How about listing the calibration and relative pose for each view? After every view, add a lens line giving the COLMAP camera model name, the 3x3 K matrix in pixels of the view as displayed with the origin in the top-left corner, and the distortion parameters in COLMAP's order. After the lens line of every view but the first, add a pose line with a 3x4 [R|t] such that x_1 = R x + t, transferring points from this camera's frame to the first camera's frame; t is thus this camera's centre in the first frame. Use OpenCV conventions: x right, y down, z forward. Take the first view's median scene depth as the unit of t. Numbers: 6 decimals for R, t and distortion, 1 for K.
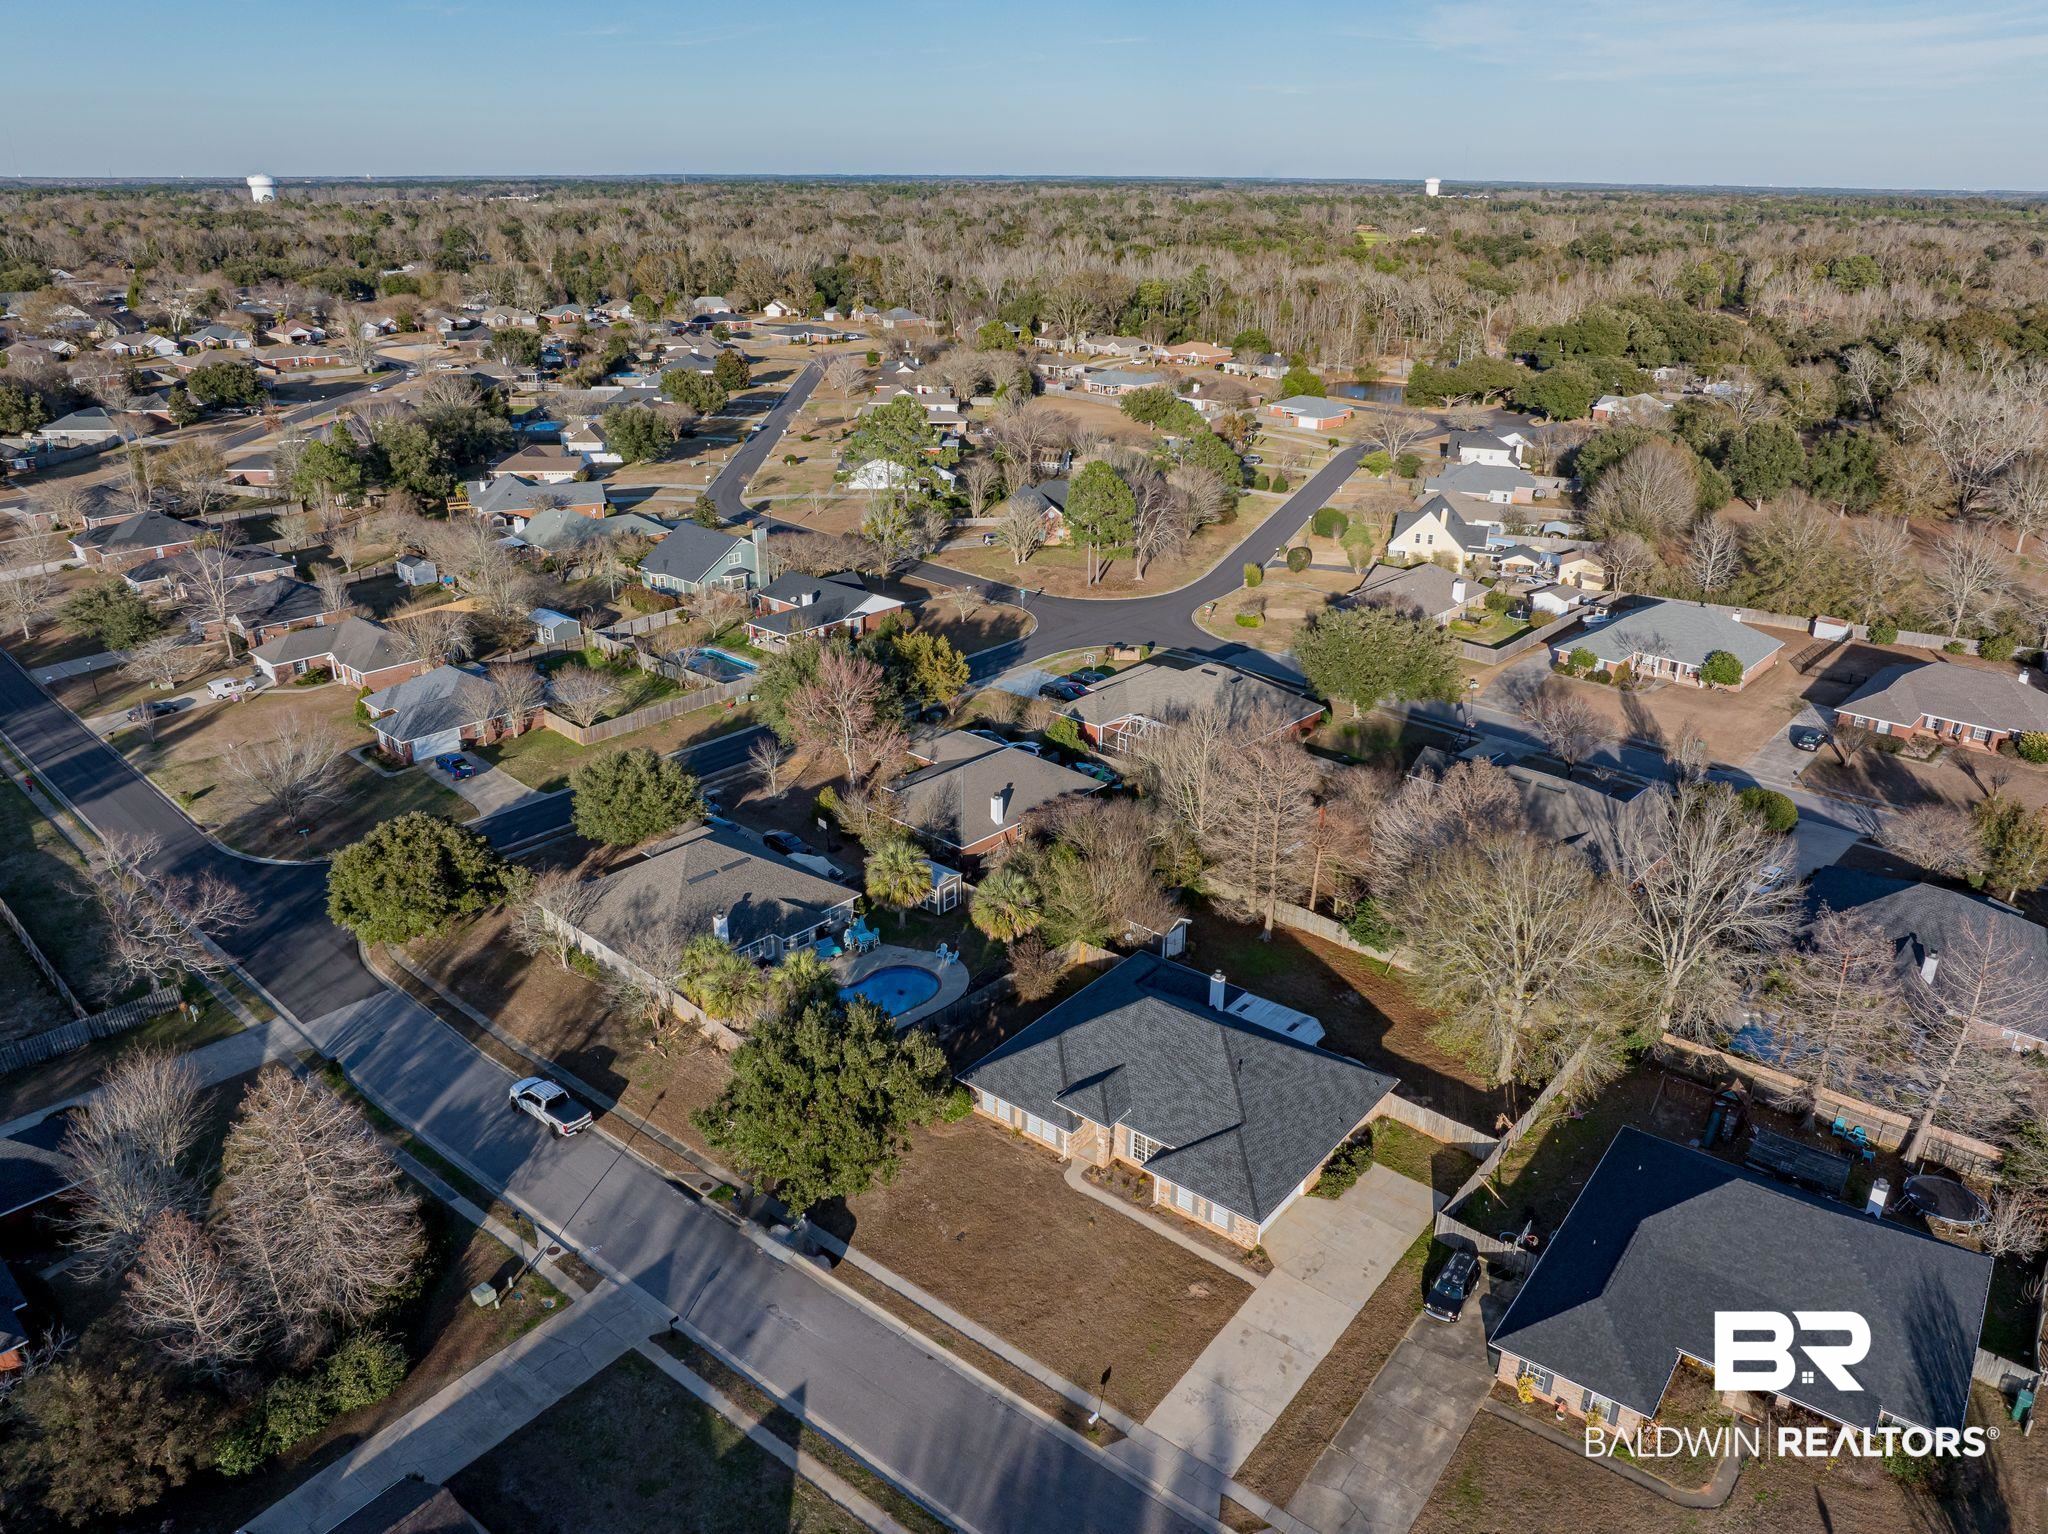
lens RADIAL K [[1439.5, 0, 1025.7], [0, 1439.5, 769.8], [0, 0, 1]] dist [-0.042097, 0.009830]
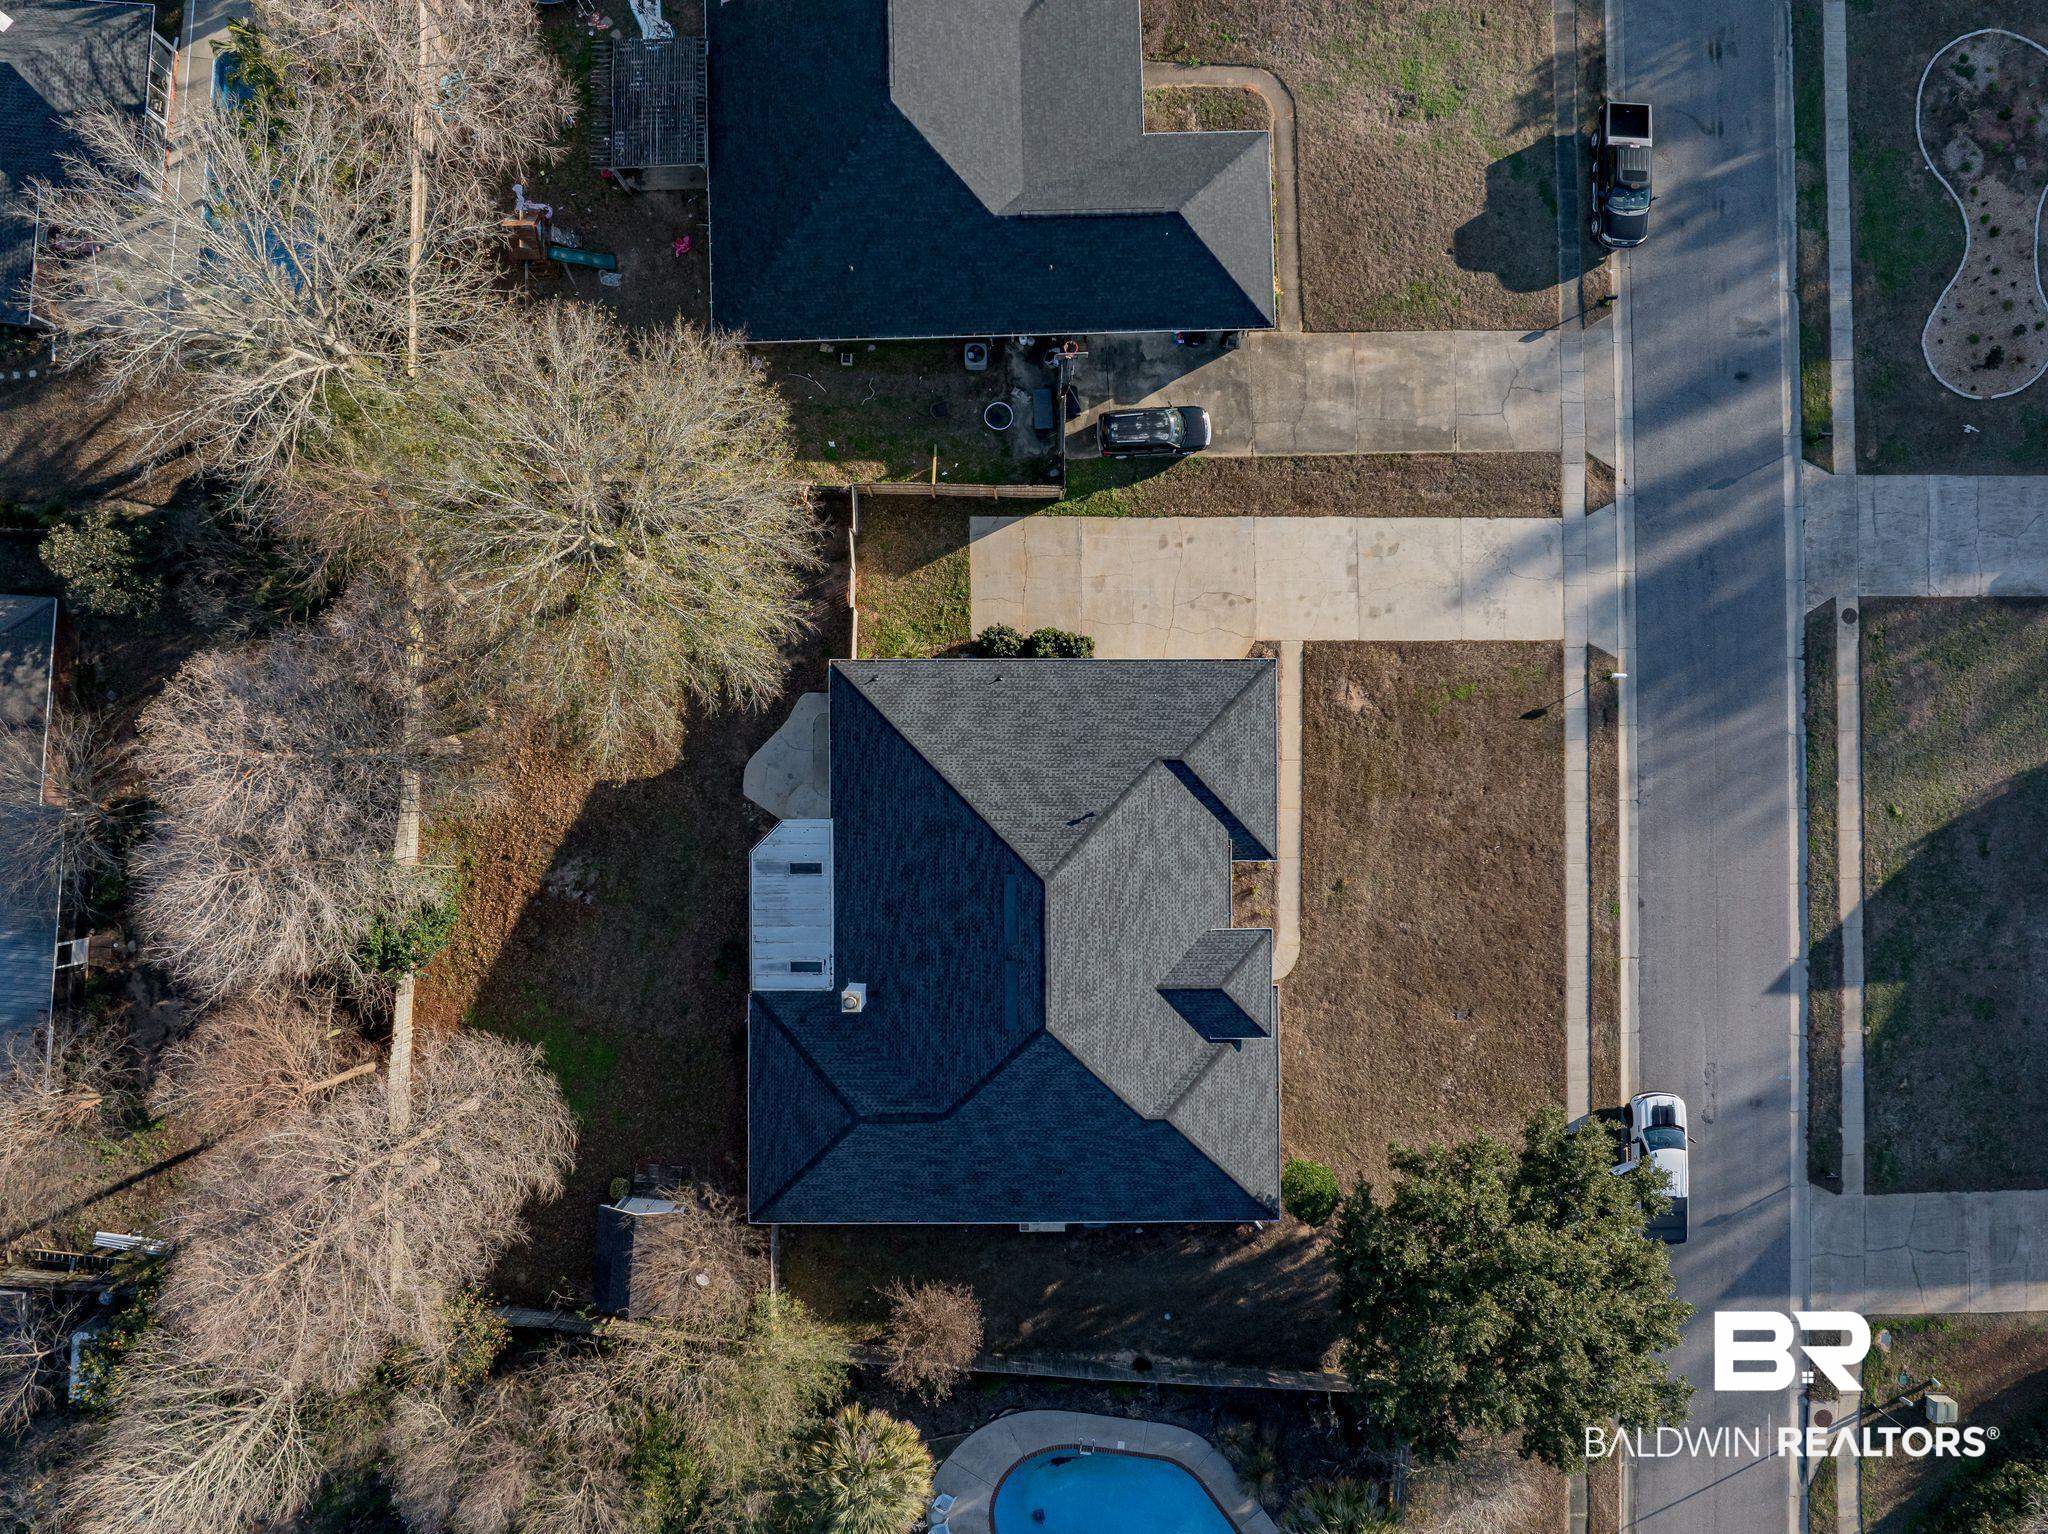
lens RADIAL K [[1439.5, 0, 1031.0], [0, 1439.5, 773.0], [0, 0, 1]] dist [-0.042097, 0.009830]
pose [[-0.626677, -0.779279, -0.000990, 0.174543], [0.295390, -0.238721, 0.925071, -0.352531], [-0.721125, 0.579429, 0.379792, 0.755389]]
